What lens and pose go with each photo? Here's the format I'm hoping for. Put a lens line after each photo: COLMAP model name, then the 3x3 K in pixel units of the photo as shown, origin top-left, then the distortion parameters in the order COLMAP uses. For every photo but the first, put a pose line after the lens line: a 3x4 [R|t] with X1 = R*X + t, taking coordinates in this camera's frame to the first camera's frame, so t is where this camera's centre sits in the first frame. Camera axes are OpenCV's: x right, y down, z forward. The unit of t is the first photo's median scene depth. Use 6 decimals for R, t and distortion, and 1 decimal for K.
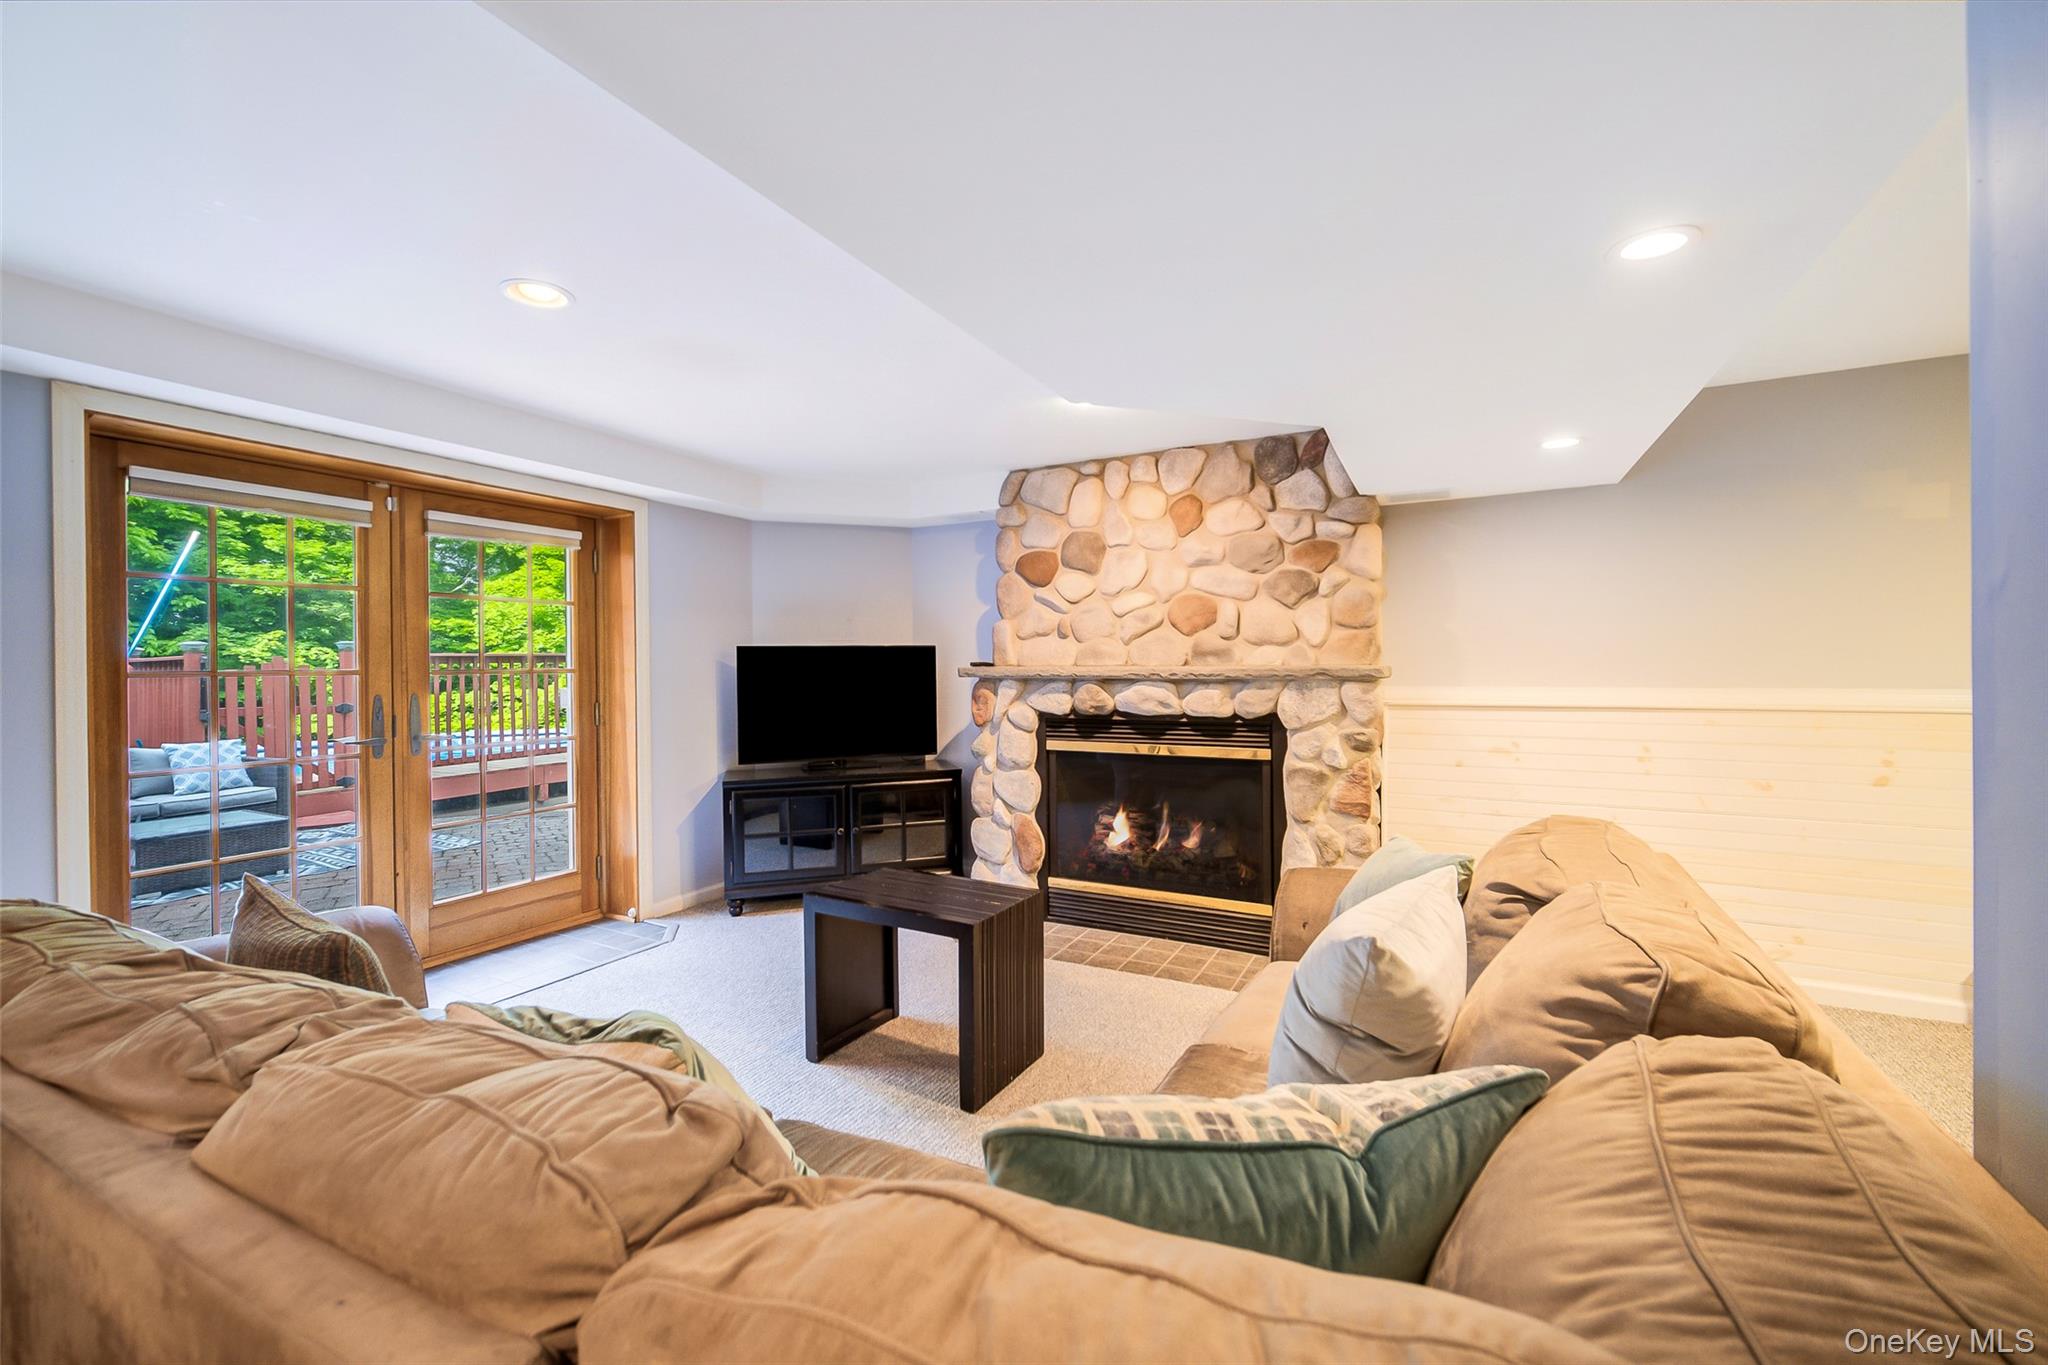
lens RADIAL K [[798.7, 0, 1024.1], [0, 798.7, 678.9], [0, 0, 1]] dist [-0.000598, -0.000429]
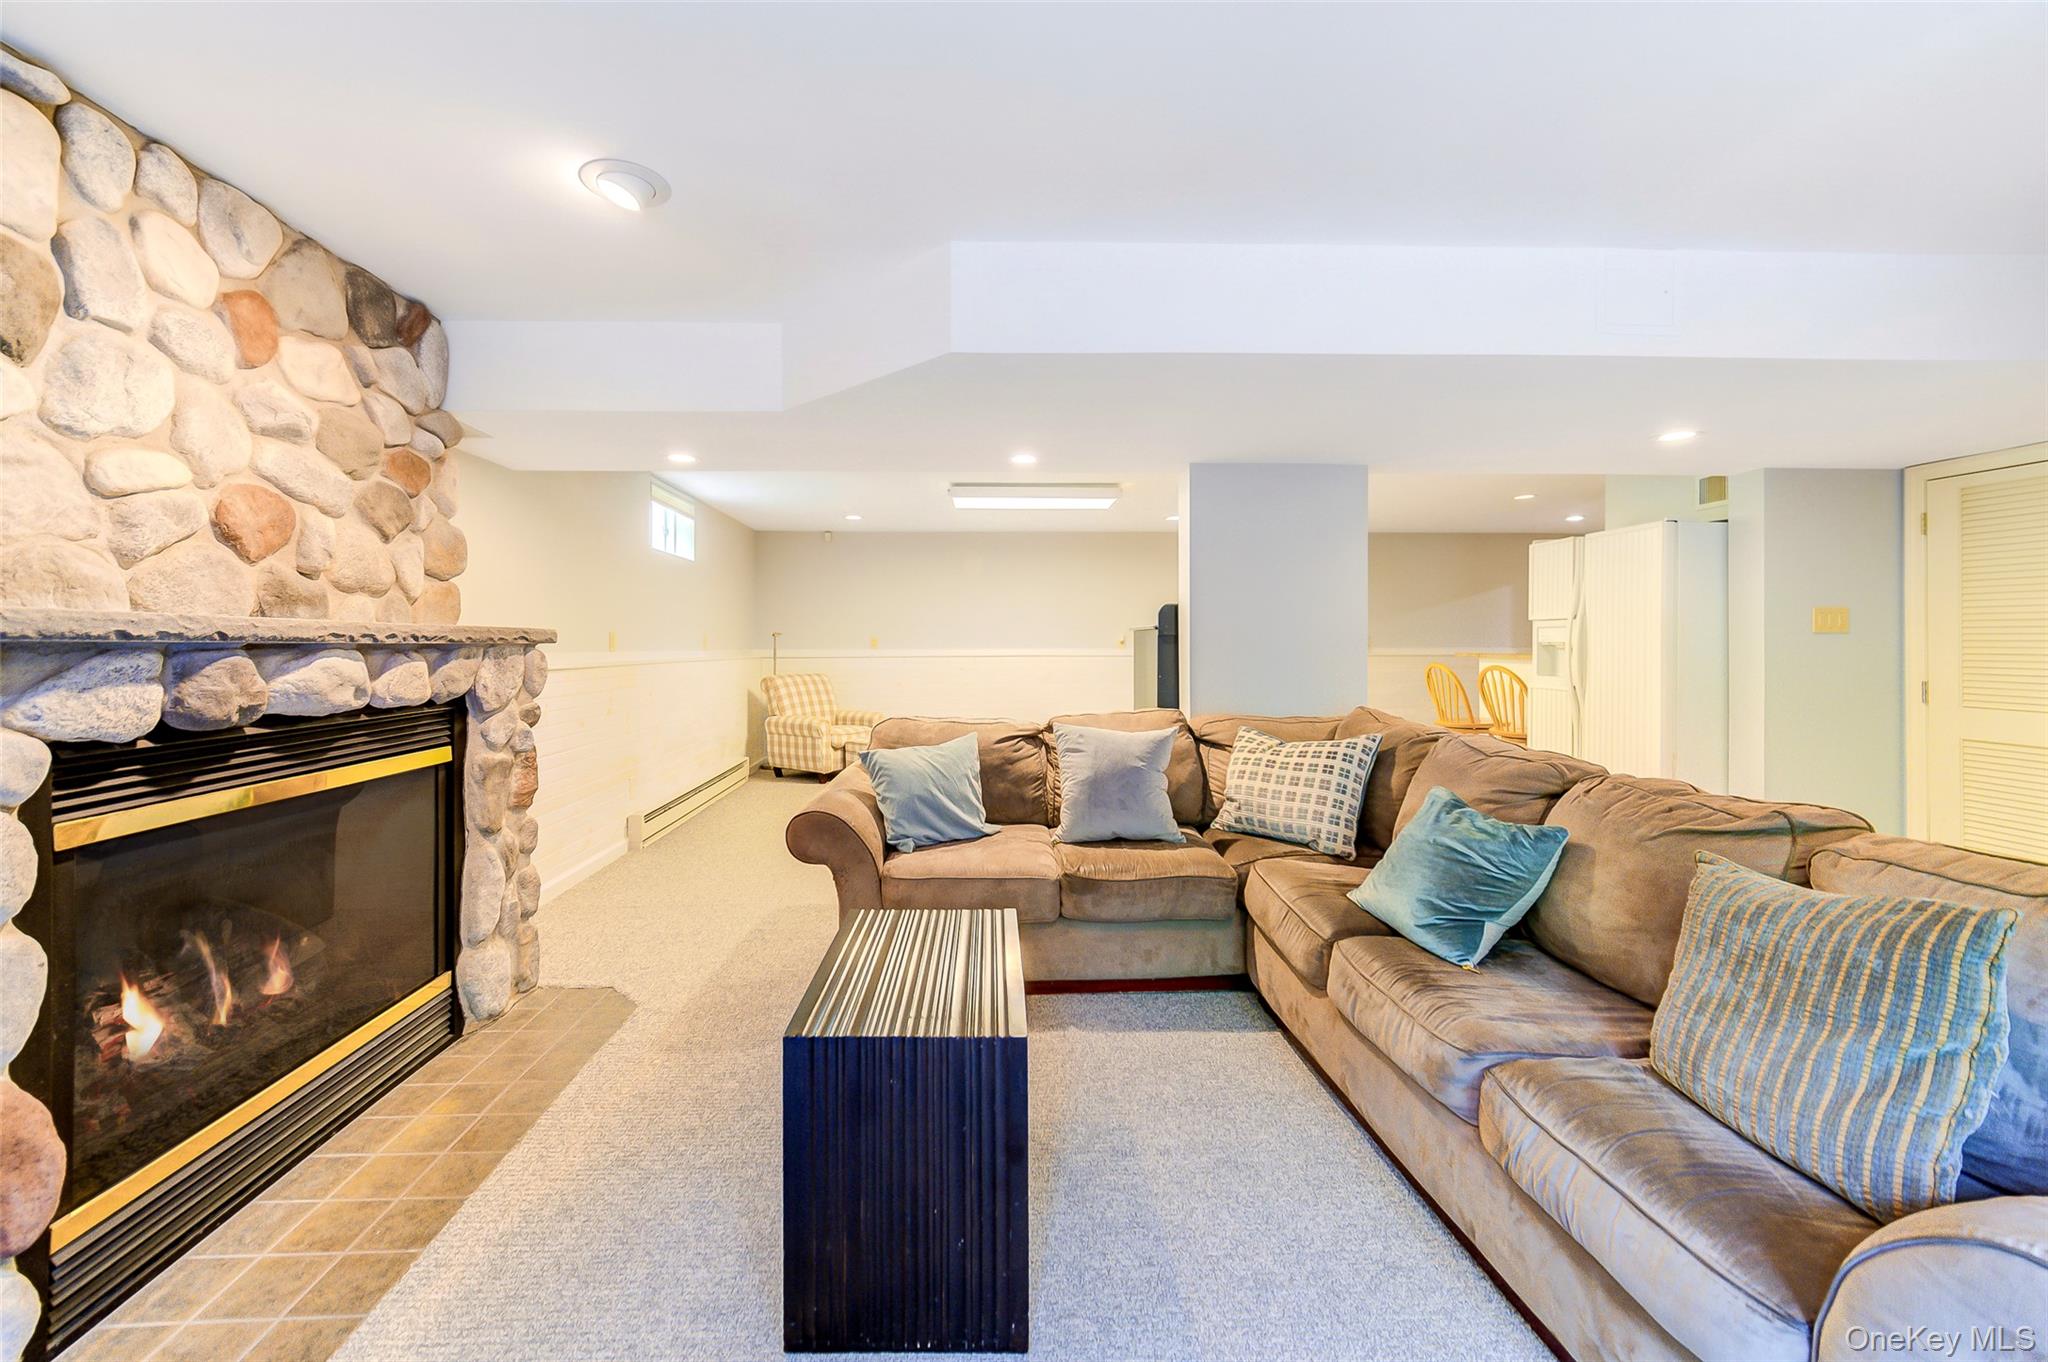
lens RADIAL K [[821.8, 0, 1006.9], [0, 821.8, 639.3], [0, 0, 1]] dist [-0.000761, -0.000137]
pose [[-0.508499, 0.011725, 0.860983, -0.518173], [0.012327, 0.999904, -0.006336, 0.005298], [-0.860974, 0.007392, -0.508595, 0.881867]]
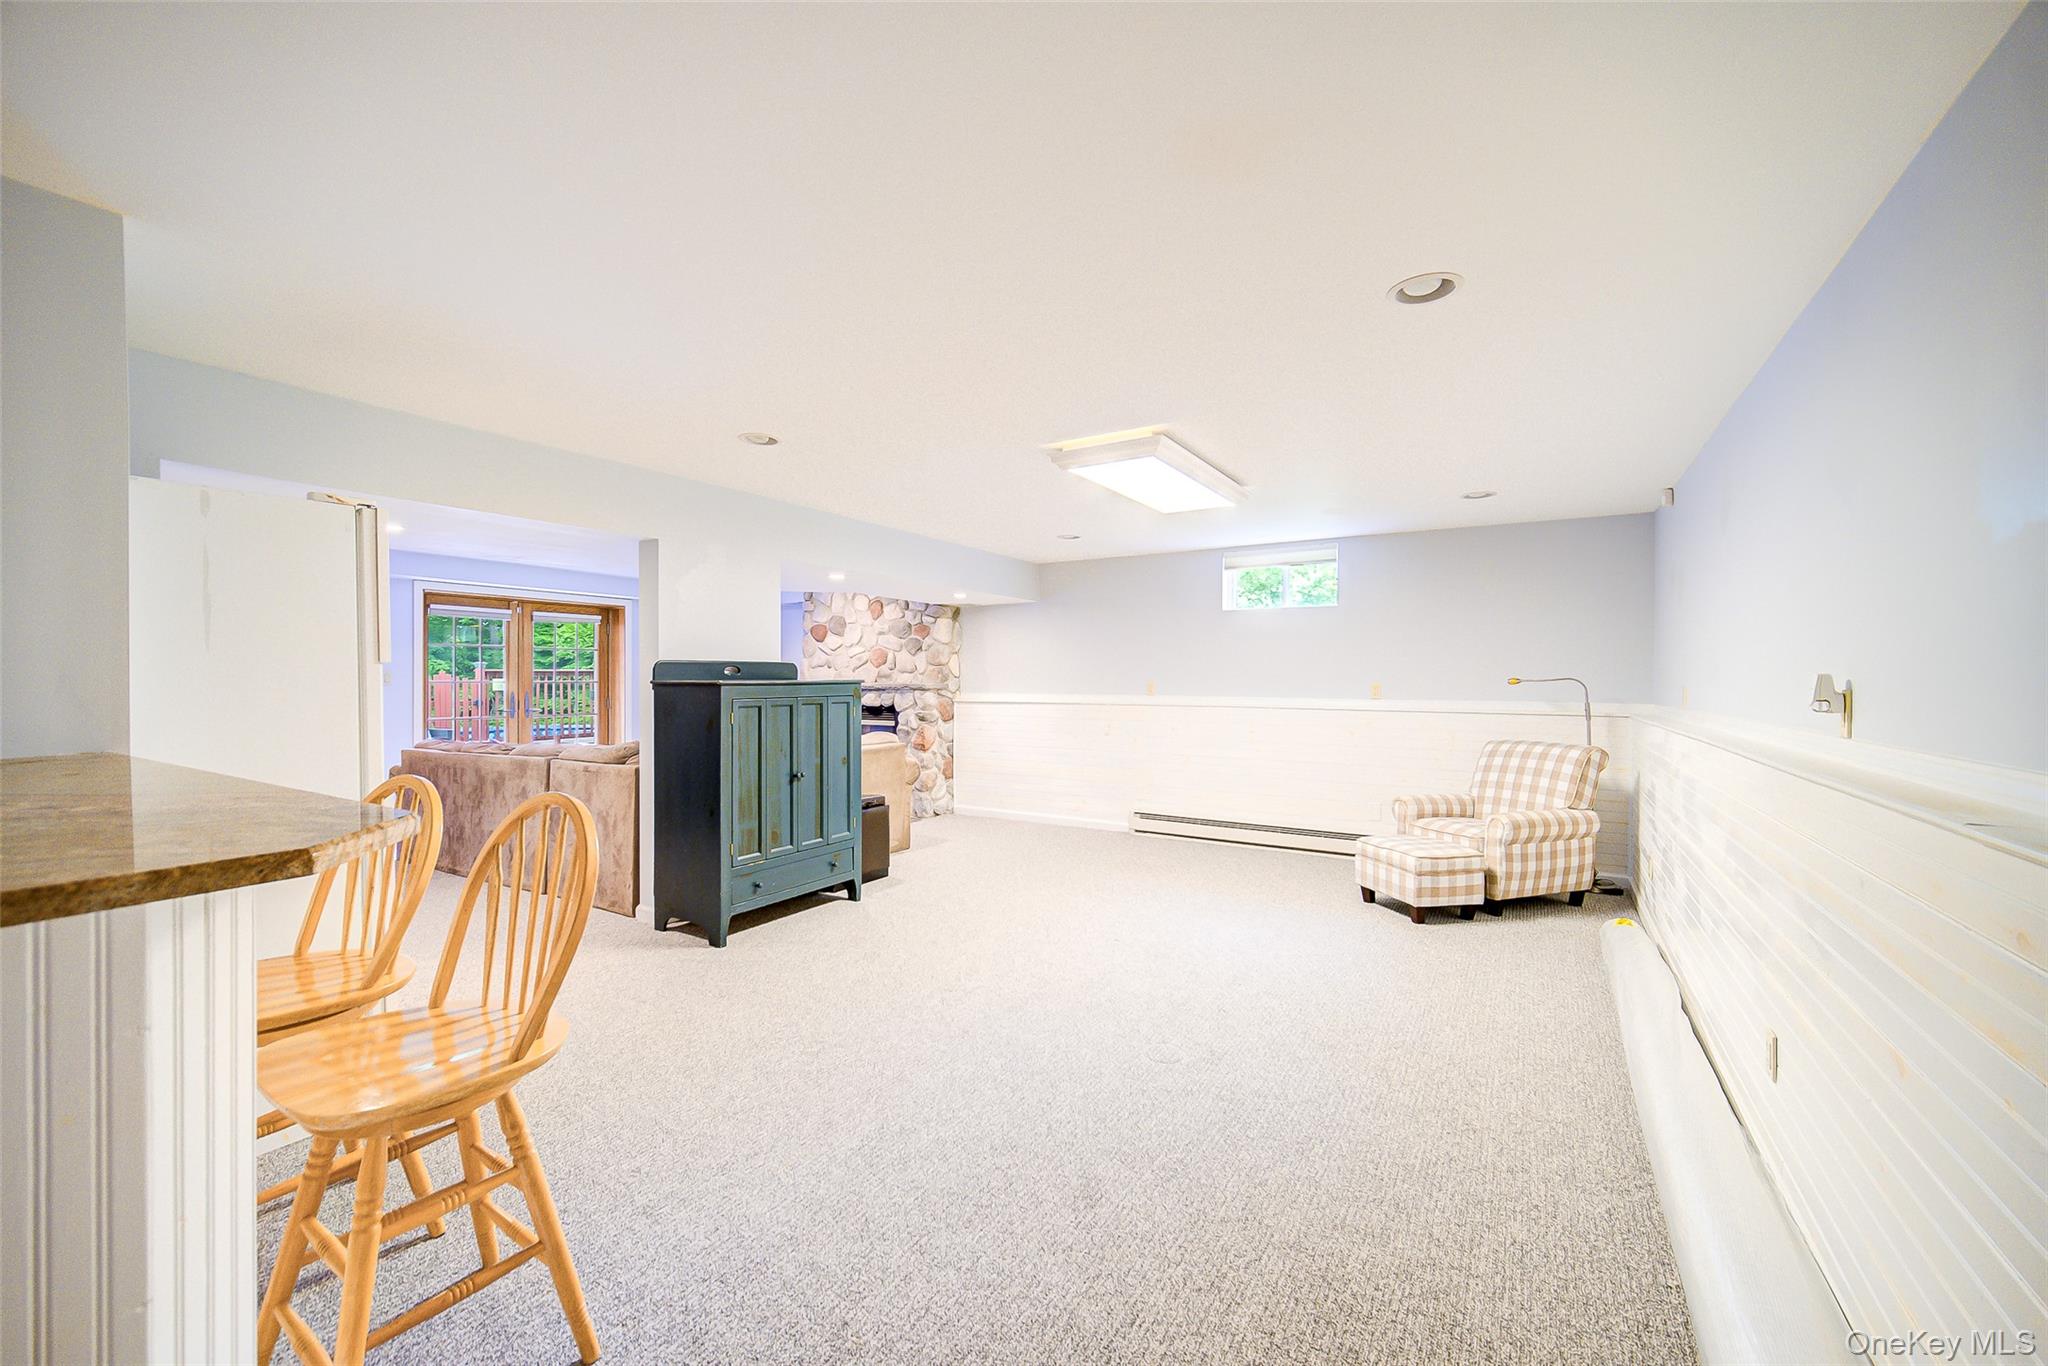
lens RADIAL K [[798.7, 0, 1015.2], [0, 798.7, 692.9], [0, 0, 1]] dist [-0.000598, -0.000429]
pose [[0.996002, 0.011845, -0.088545, 0.776906], [-0.011979, 0.999928, -0.000980, 0.009040], [0.088527, 0.002037, 0.996072, -1.075310]]
